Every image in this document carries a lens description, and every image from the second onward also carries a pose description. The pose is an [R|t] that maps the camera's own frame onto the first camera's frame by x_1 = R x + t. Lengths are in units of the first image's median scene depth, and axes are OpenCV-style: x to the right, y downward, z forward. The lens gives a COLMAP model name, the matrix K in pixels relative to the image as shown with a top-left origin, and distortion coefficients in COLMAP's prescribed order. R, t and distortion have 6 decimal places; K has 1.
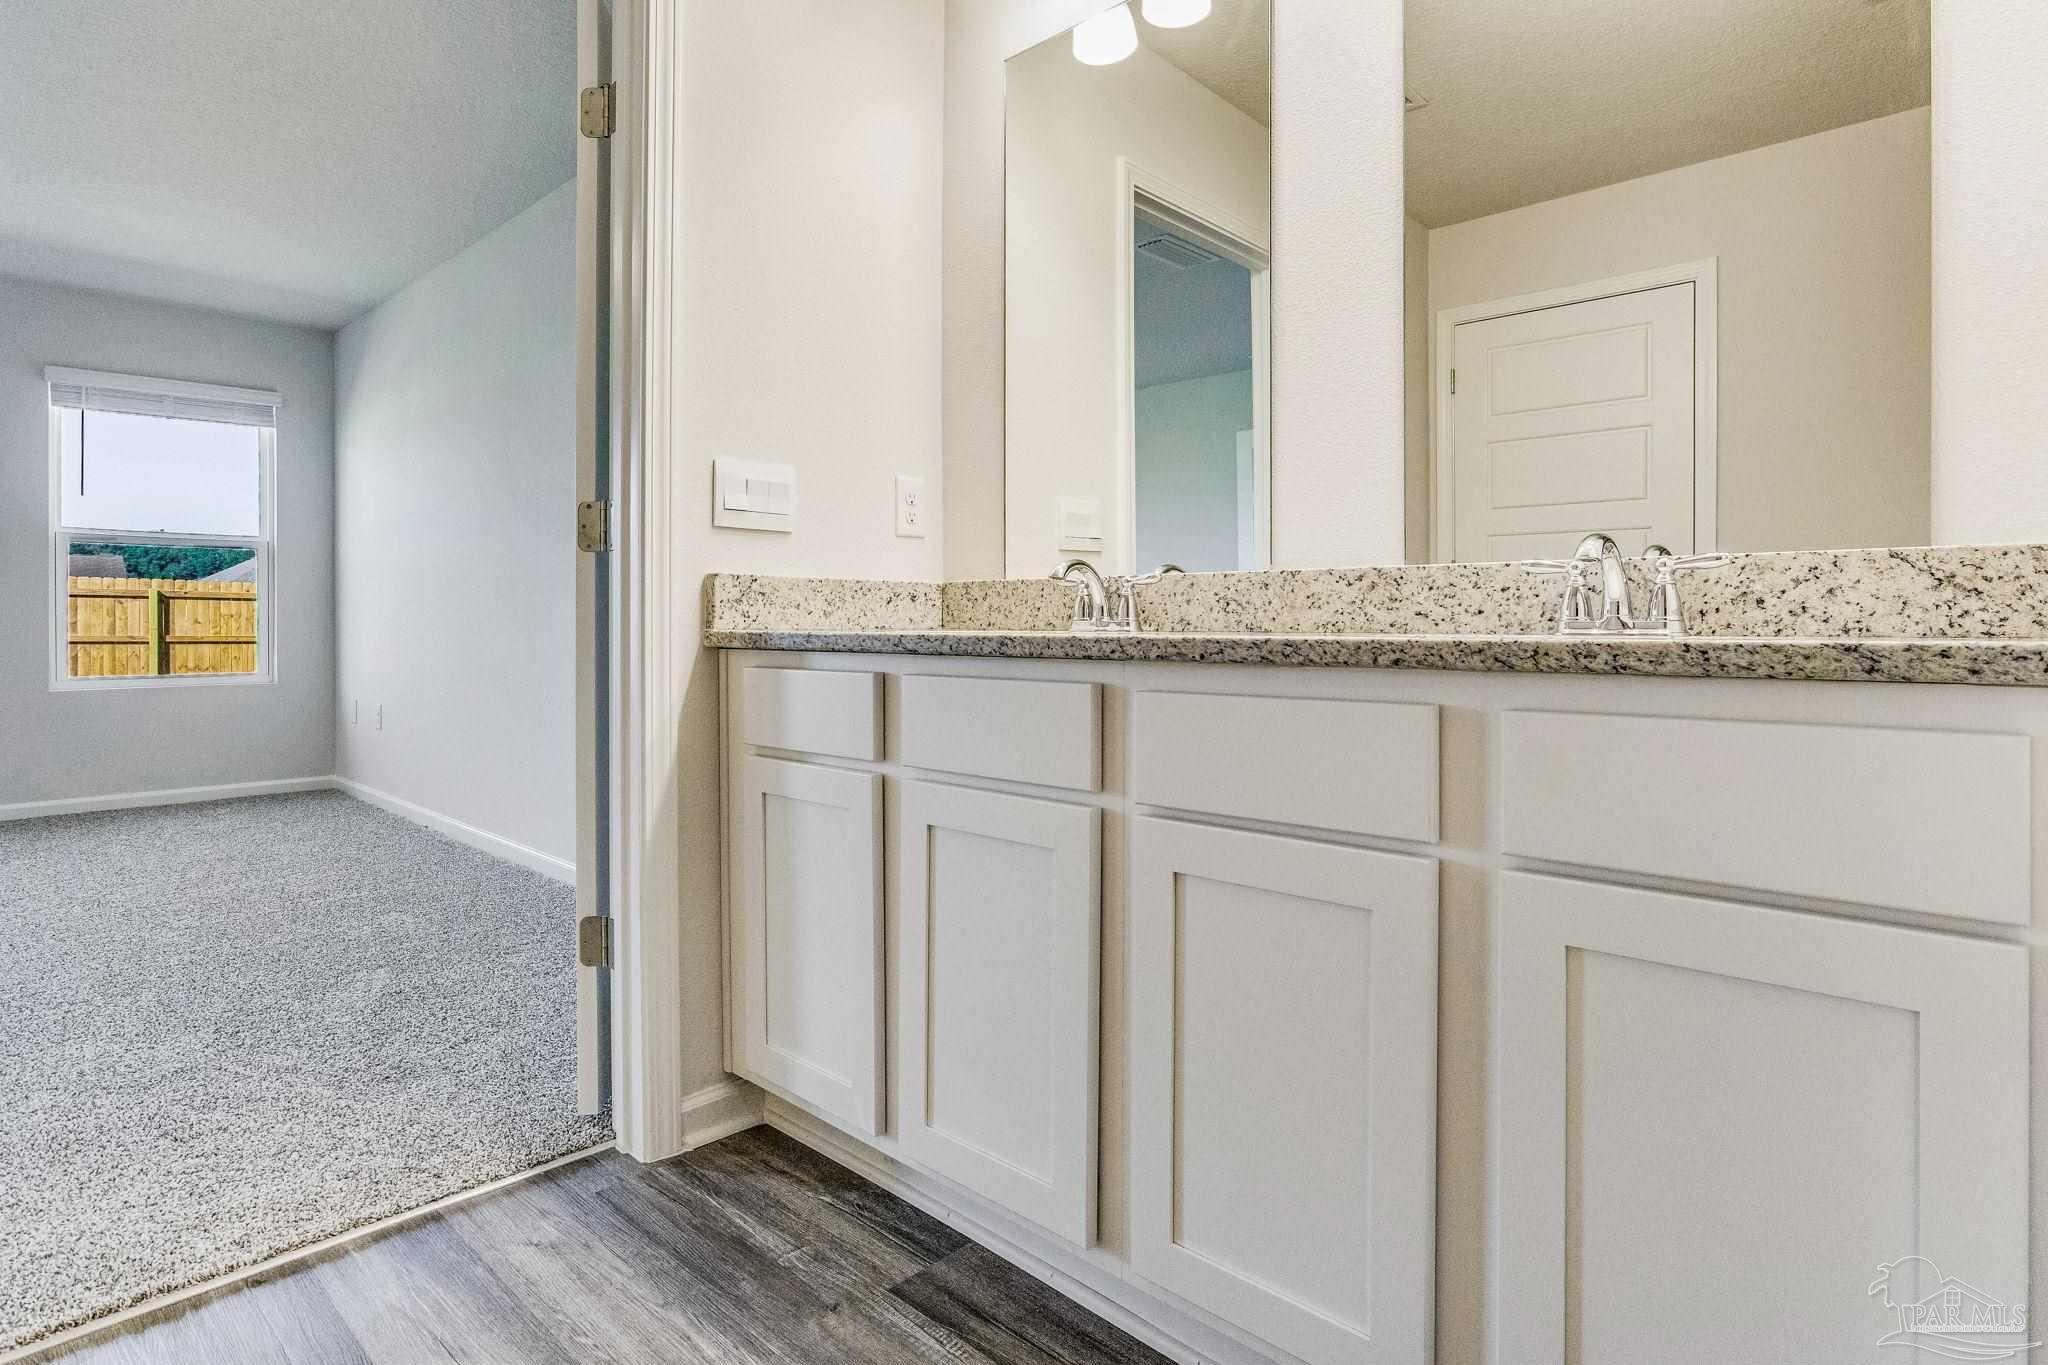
lens RADIAL K [[1087.6, 0, 999.1], [0, 1087.6, 650.1], [0, 0, 1]] dist [-0.006850, 0.000701]
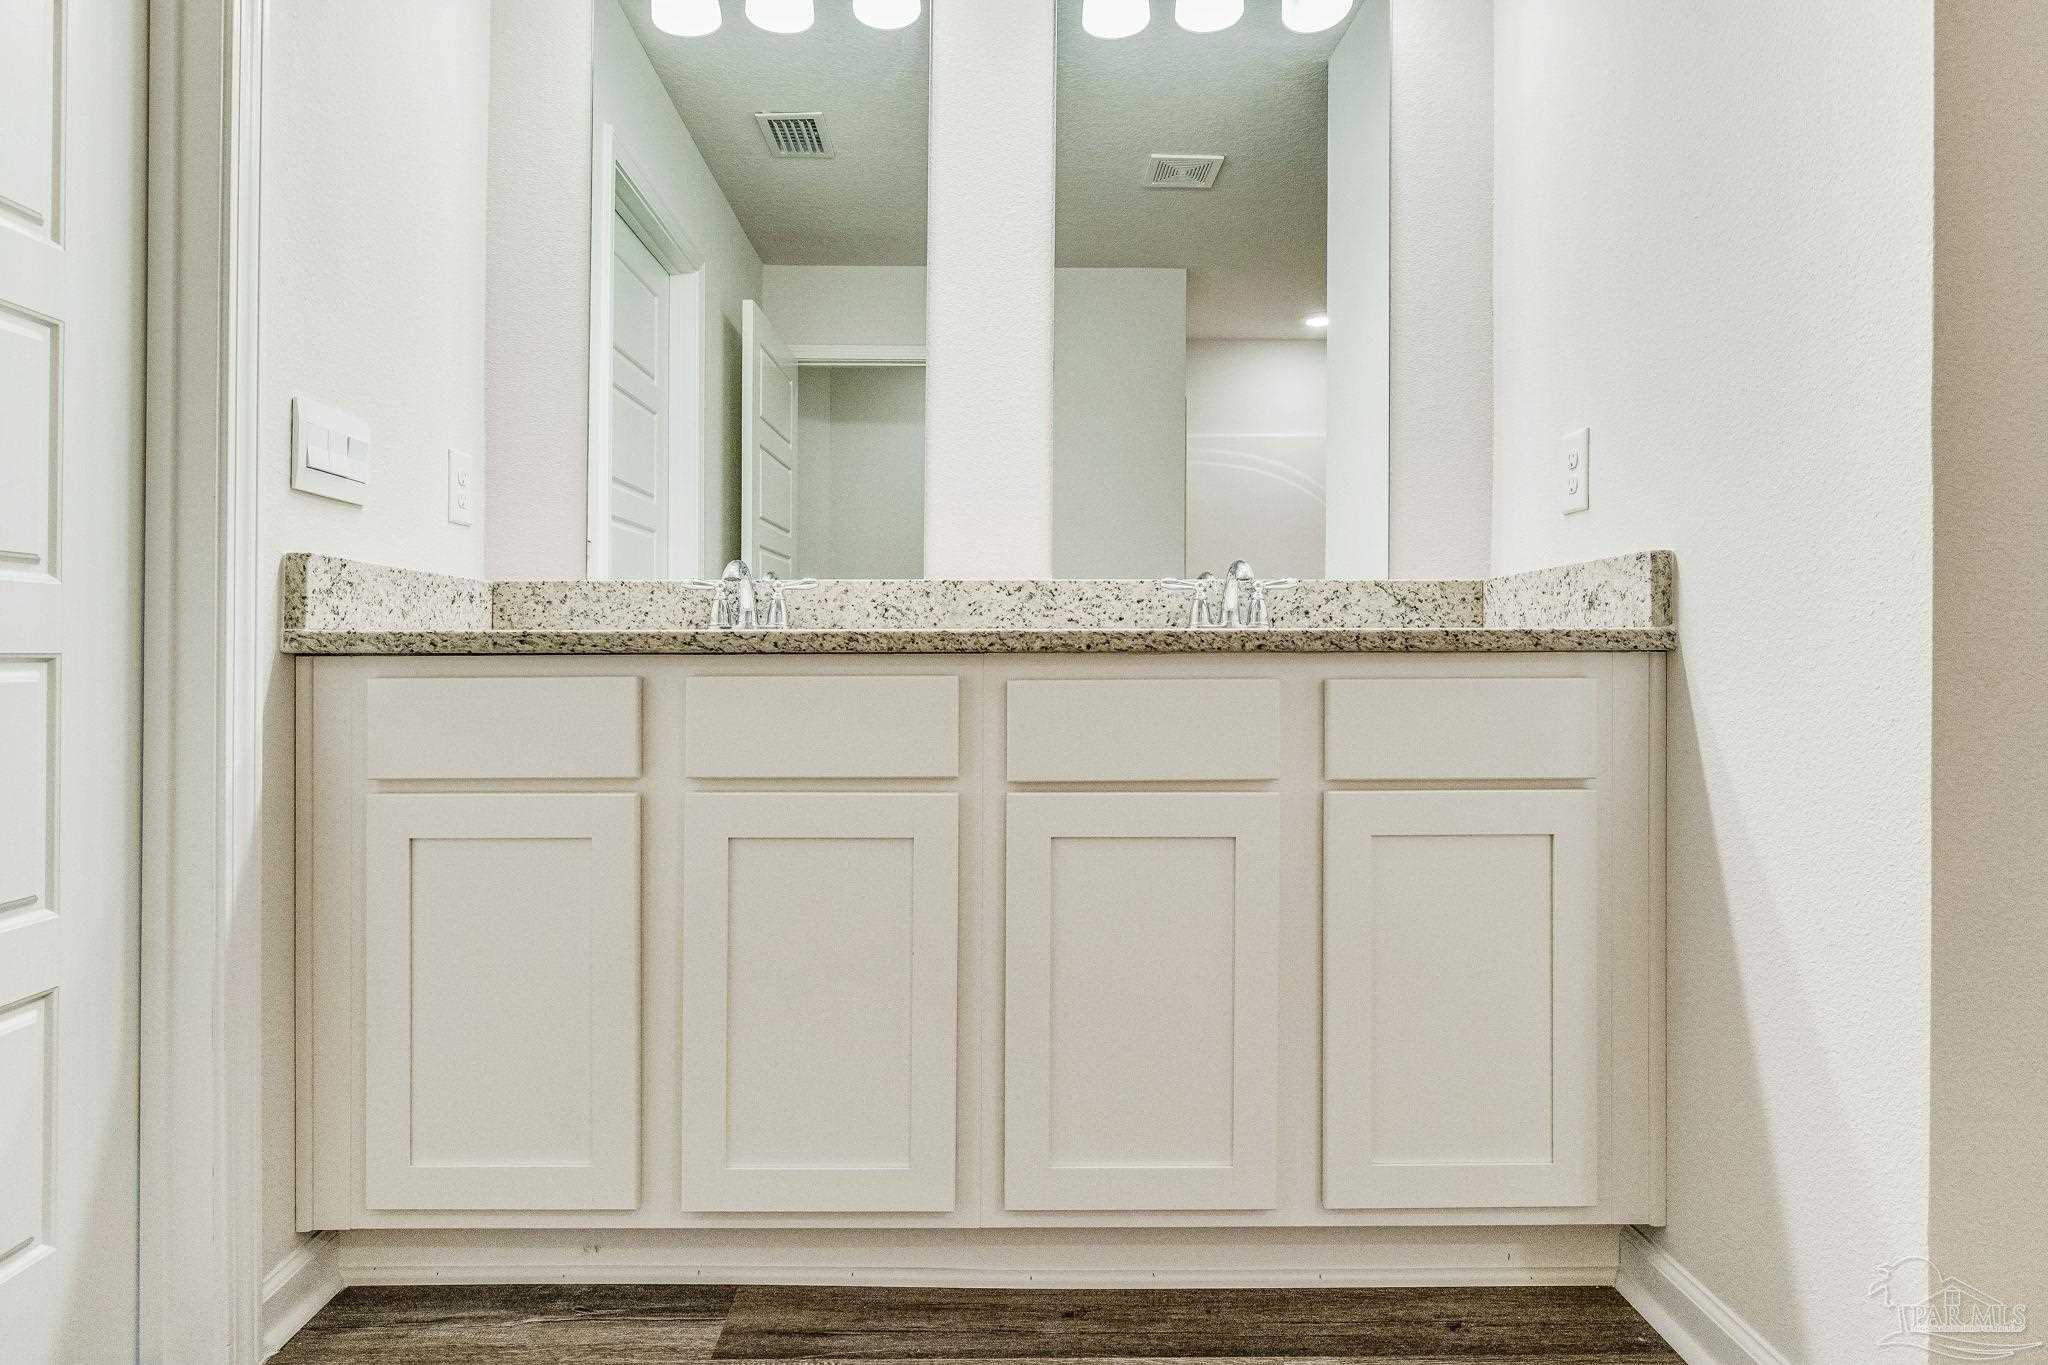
lens RADIAL K [[1123.3, 0, 1024.0], [0, 1123.3, 682.5], [0, 0, 1]] dist [-0.062051, 0.050534]
pose [[0.710464, -0.019960, 0.703450, -0.609479], [0.020061, 0.999766, 0.008106, 0.028379], [-0.703447, 0.008353, 0.710698, 0.177850]]
